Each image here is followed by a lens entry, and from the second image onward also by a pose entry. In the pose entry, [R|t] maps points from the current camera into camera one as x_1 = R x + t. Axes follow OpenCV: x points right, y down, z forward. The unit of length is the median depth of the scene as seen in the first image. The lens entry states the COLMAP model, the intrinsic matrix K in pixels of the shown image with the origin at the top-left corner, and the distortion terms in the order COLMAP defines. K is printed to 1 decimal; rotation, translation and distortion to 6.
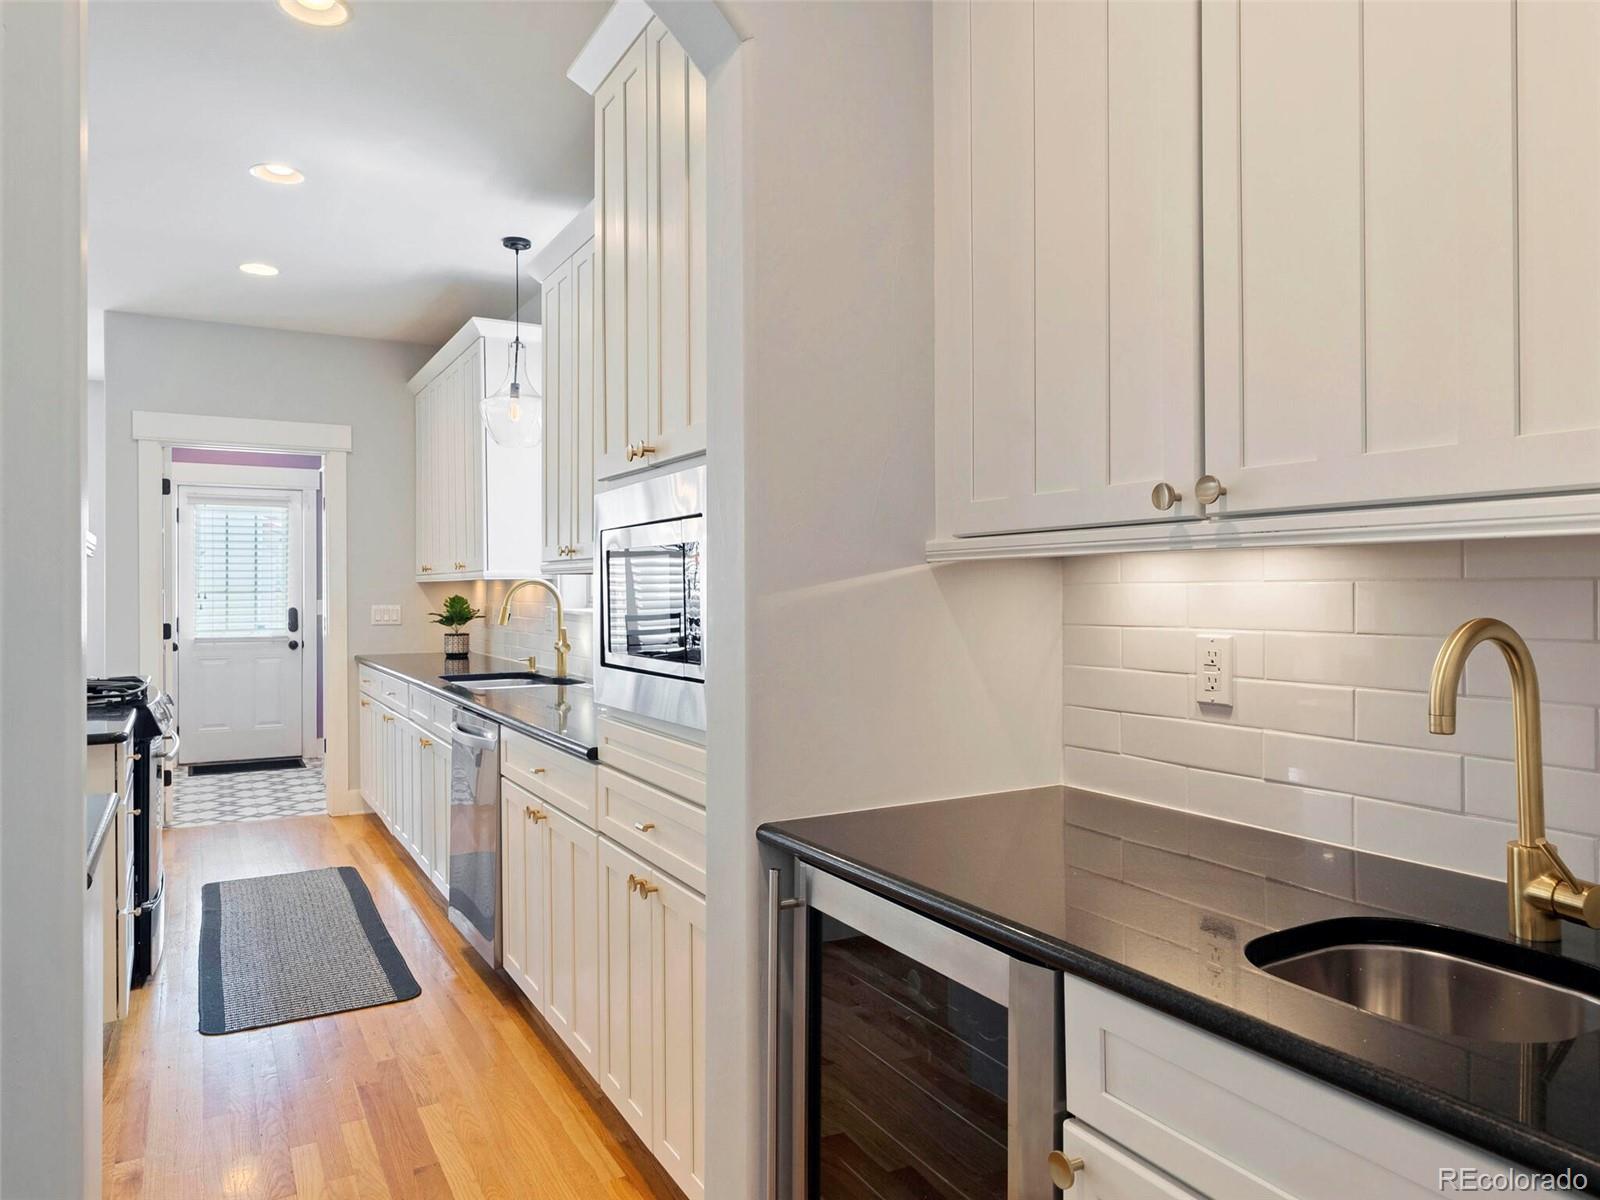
lens RADIAL K [[1041.6, 0, 789.7], [0, 1041.6, 600.9], [0, 0, 1]] dist [0.007093, 0.004083]
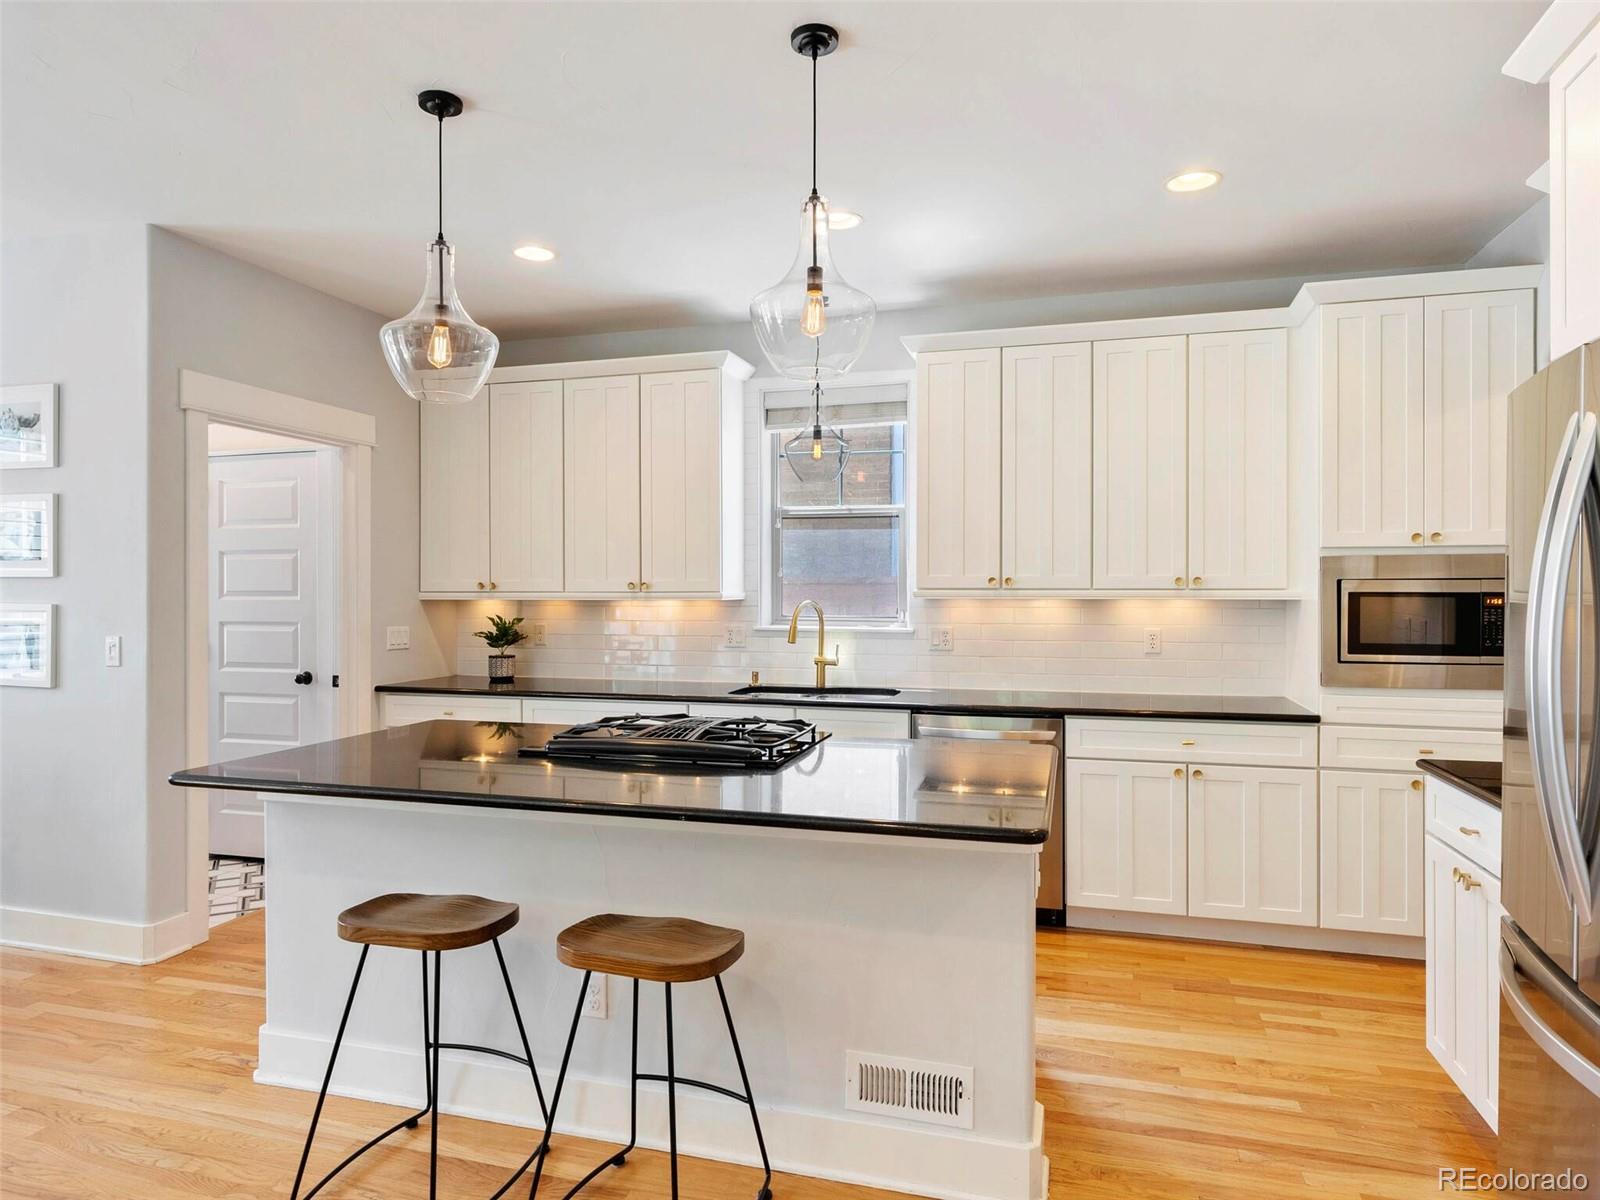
lens RADIAL K [[958.2, 0, 794.2], [0, 958.2, 601.4], [0, 0, 1]] dist [-0.002424, 0.002771]
pose [[0.721561, -0.006517, 0.692320, -0.718797], [0.006990, 0.999973, 0.002127, -0.016596], [-0.692315, 0.003304, 0.721588, 0.202205]]
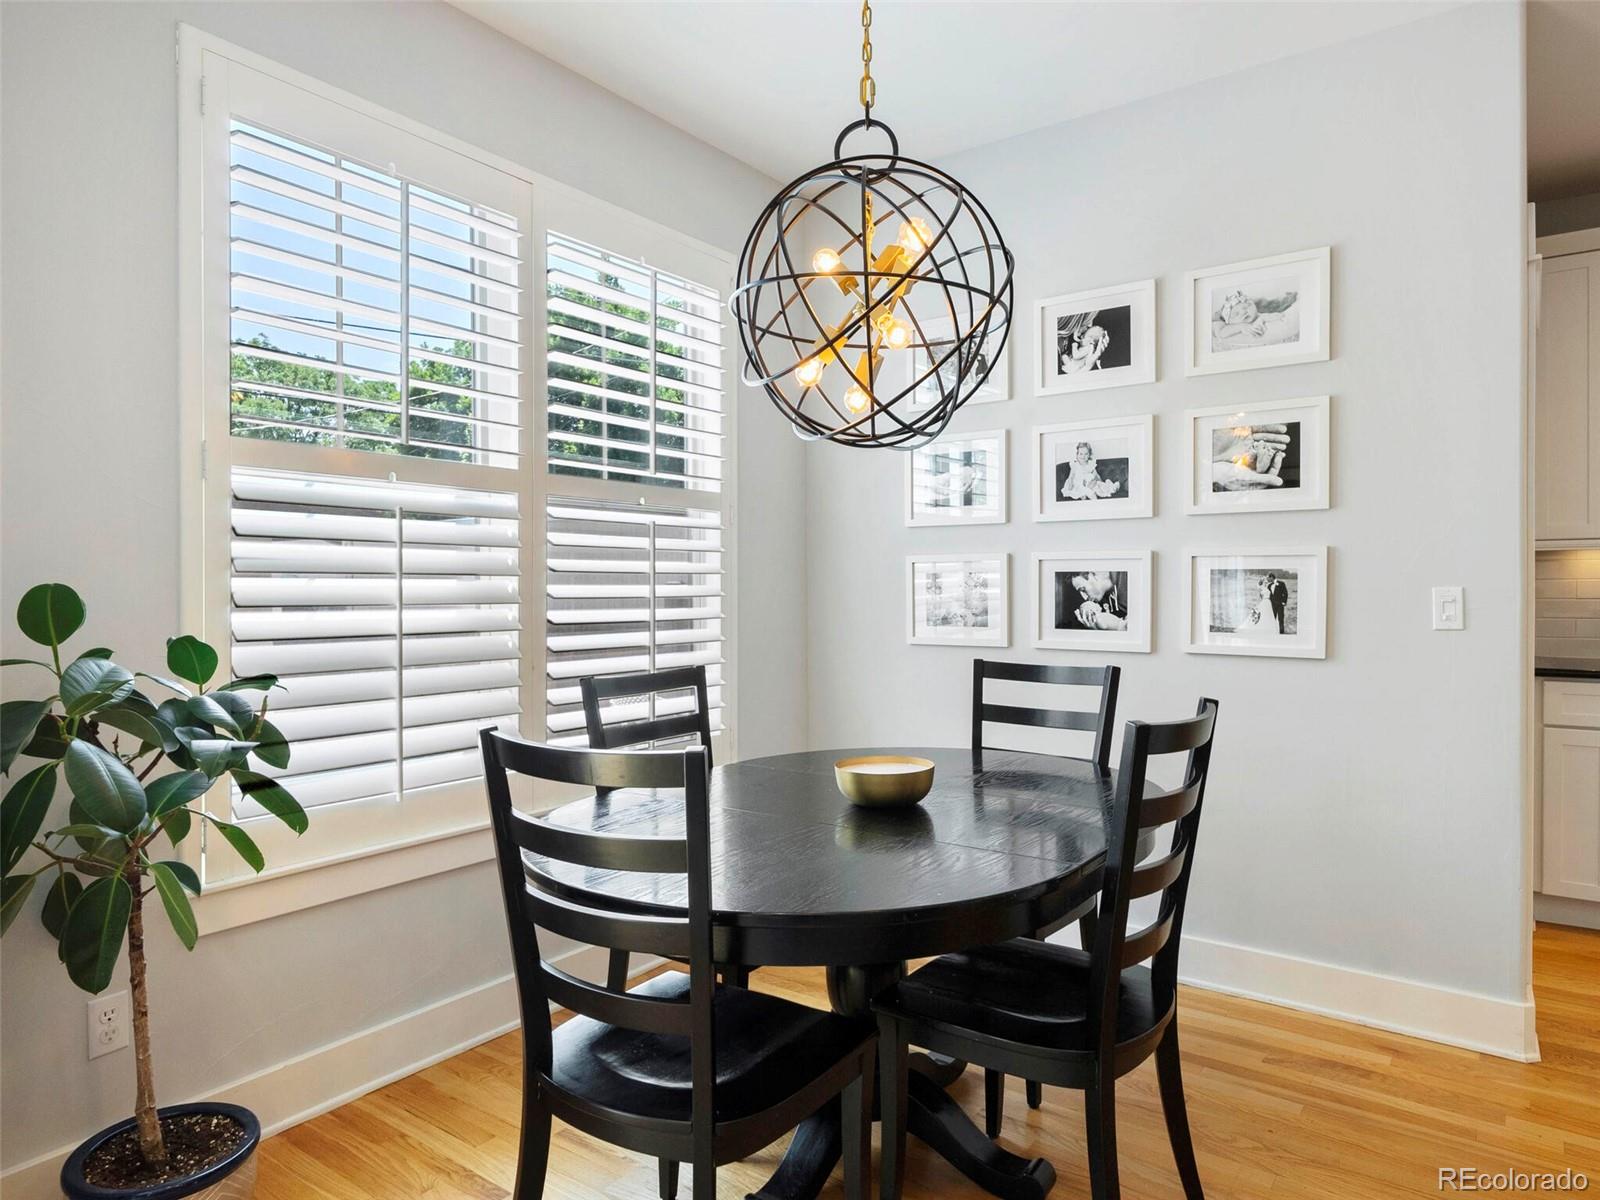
lens RADIAL K [[958.2, 0, 801.6], [0, 958.2, 598.4], [0, 0, 1]] dist [-0.002424, 0.002771]
pose [[0.920006, -0.010373, 0.391768, -1.051626], [0.010561, 0.999943, 0.001676, 0.005464], [-0.391763, 0.002596, 0.920063, 0.665864]]
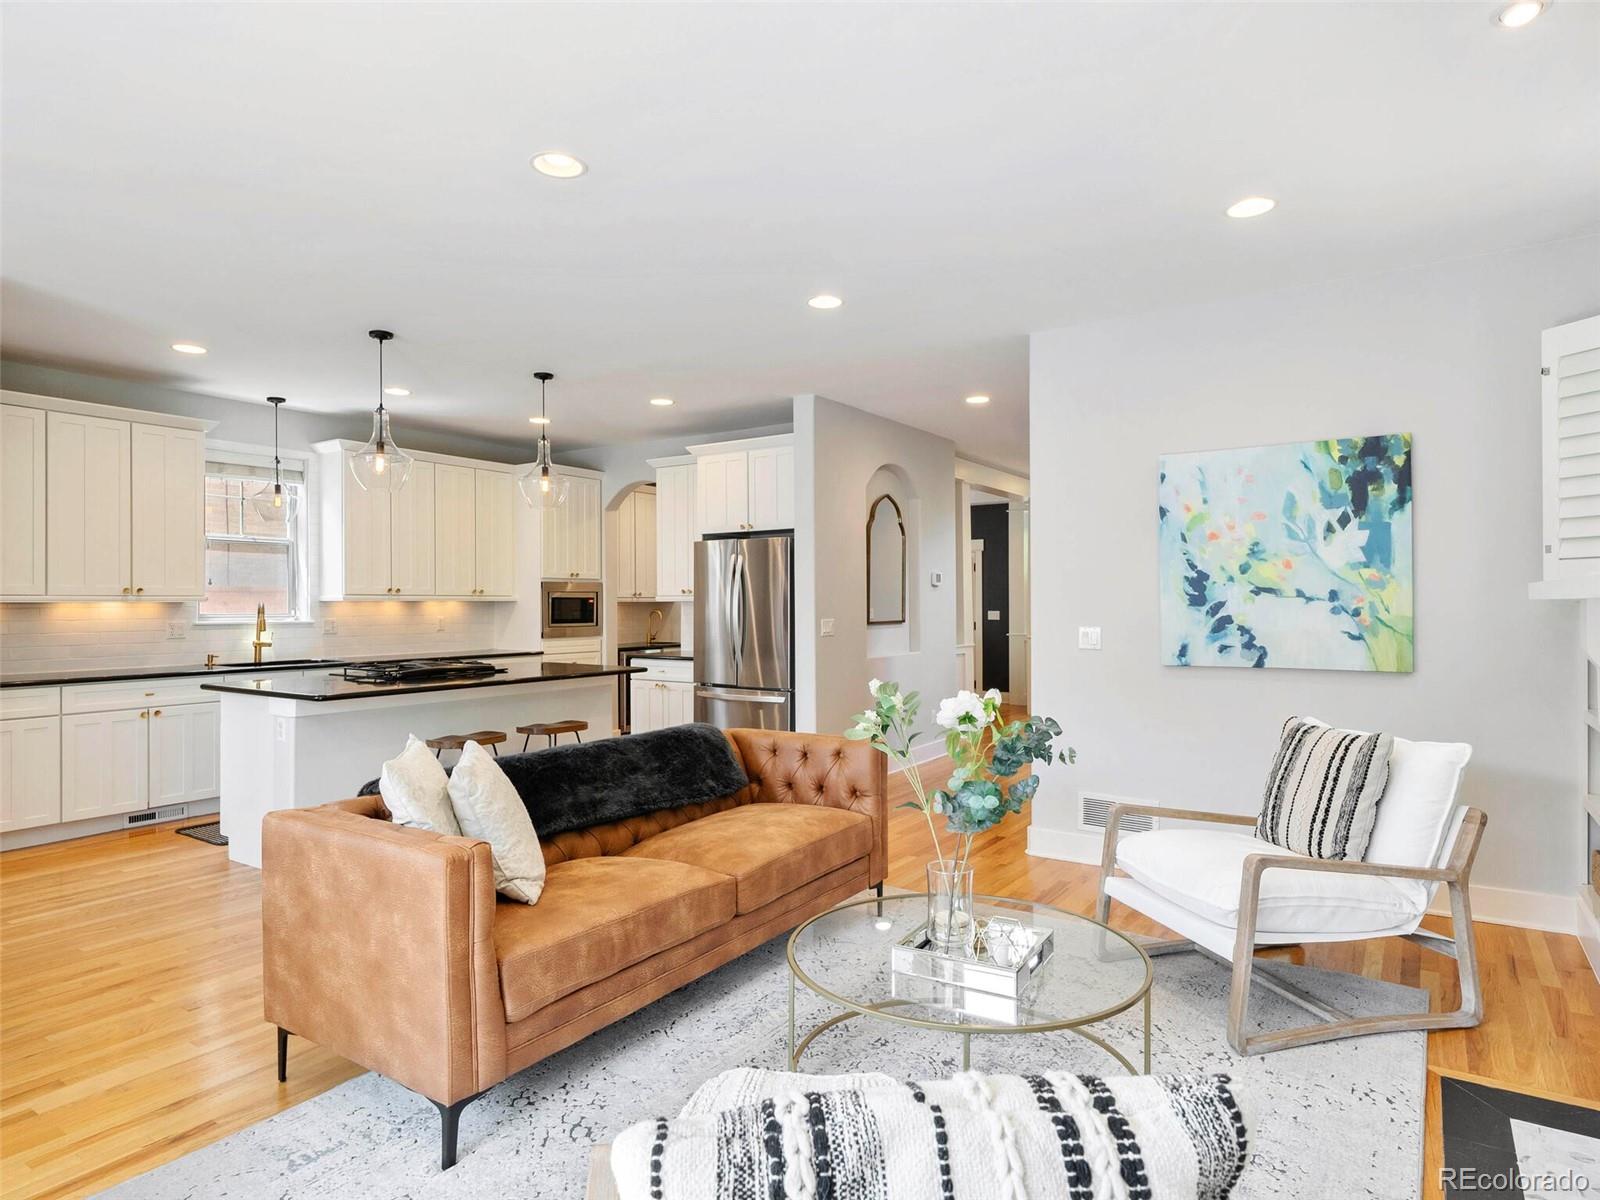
lens RADIAL K [[944.8, 0, 796.6], [0, 944.8, 596.2], [0, 0, 1]] dist [0.004981, 0.001558]
pose [[-0.444573, 0.006406, 0.895720, -1.434089], [0.010401, 0.999944, -0.001989, -0.013808], [-0.895682, 0.008432, -0.444614, 0.677232]]
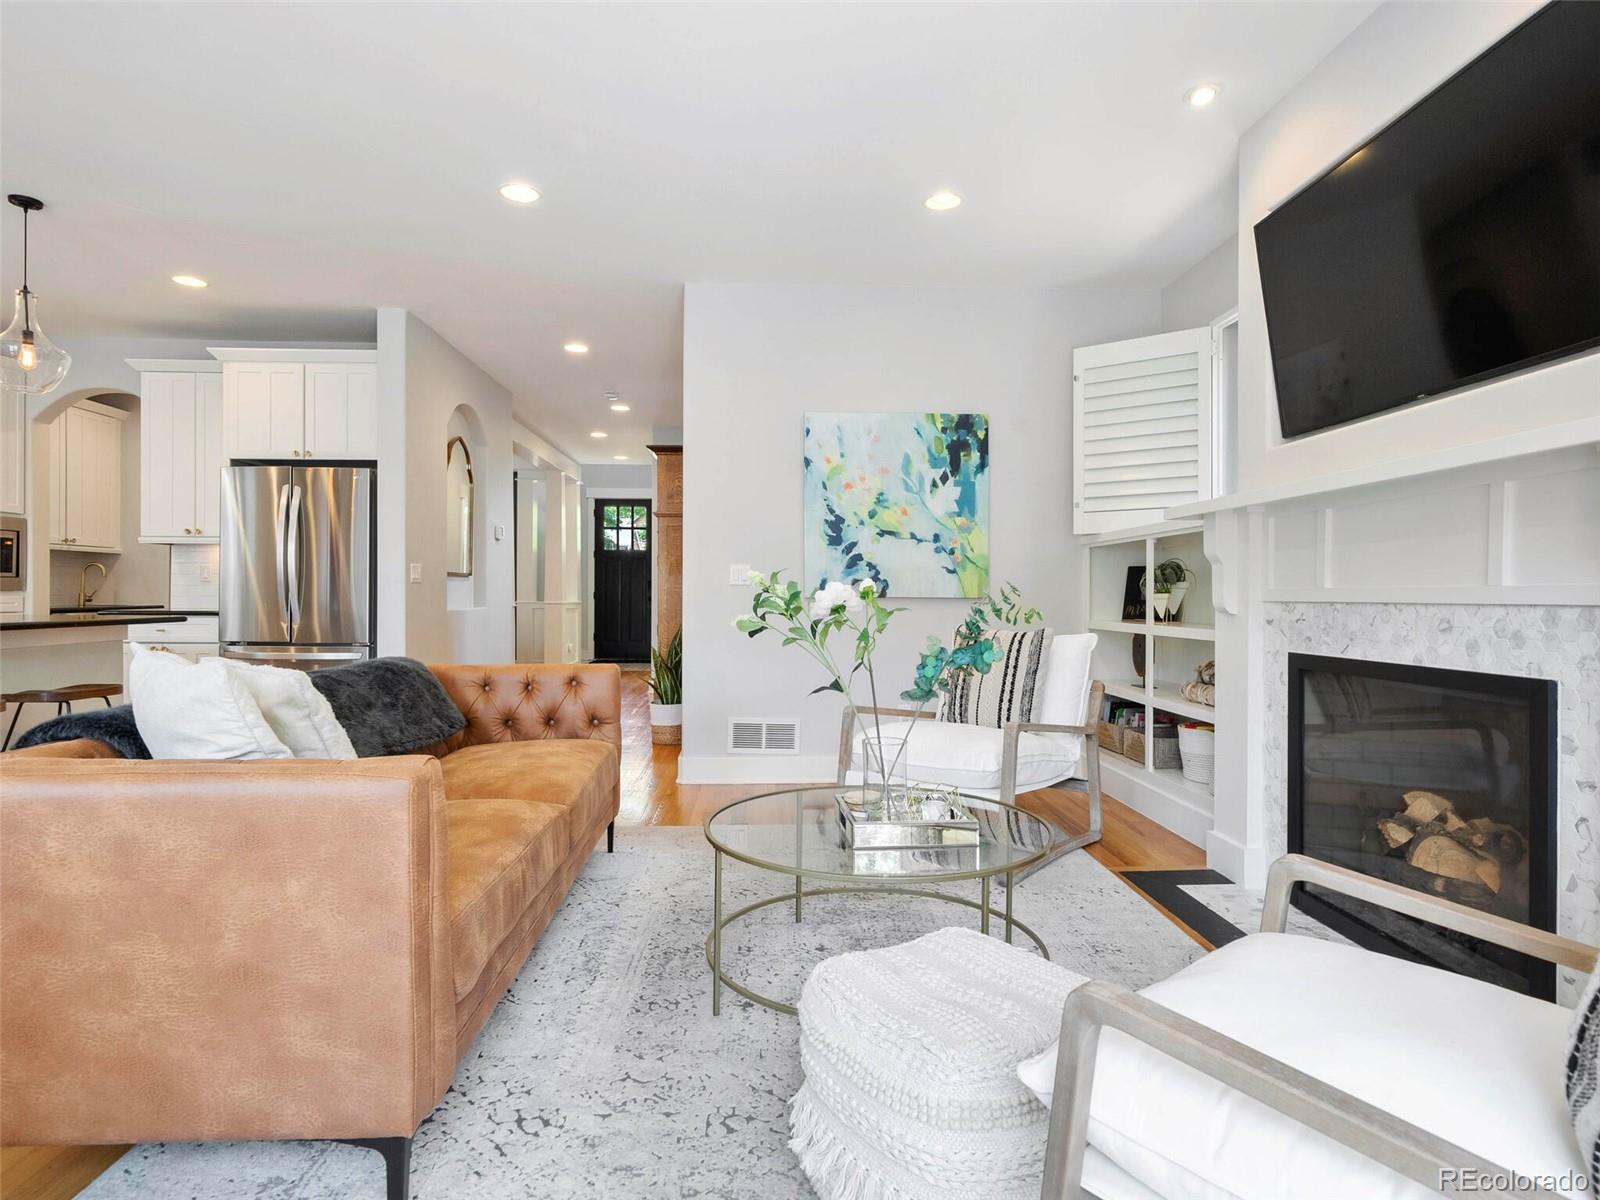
lens RADIAL K [[889.0, 0, 808.8], [0, 889.0, 591.4], [0, 0, 1]] dist [-0.004390, 0.002943]
pose [[-0.892157, -0.004550, 0.451702, -1.250038], [-0.002263, 0.999982, 0.005602, 0.033308], [-0.451719, 0.003975, -0.892151, 0.796266]]
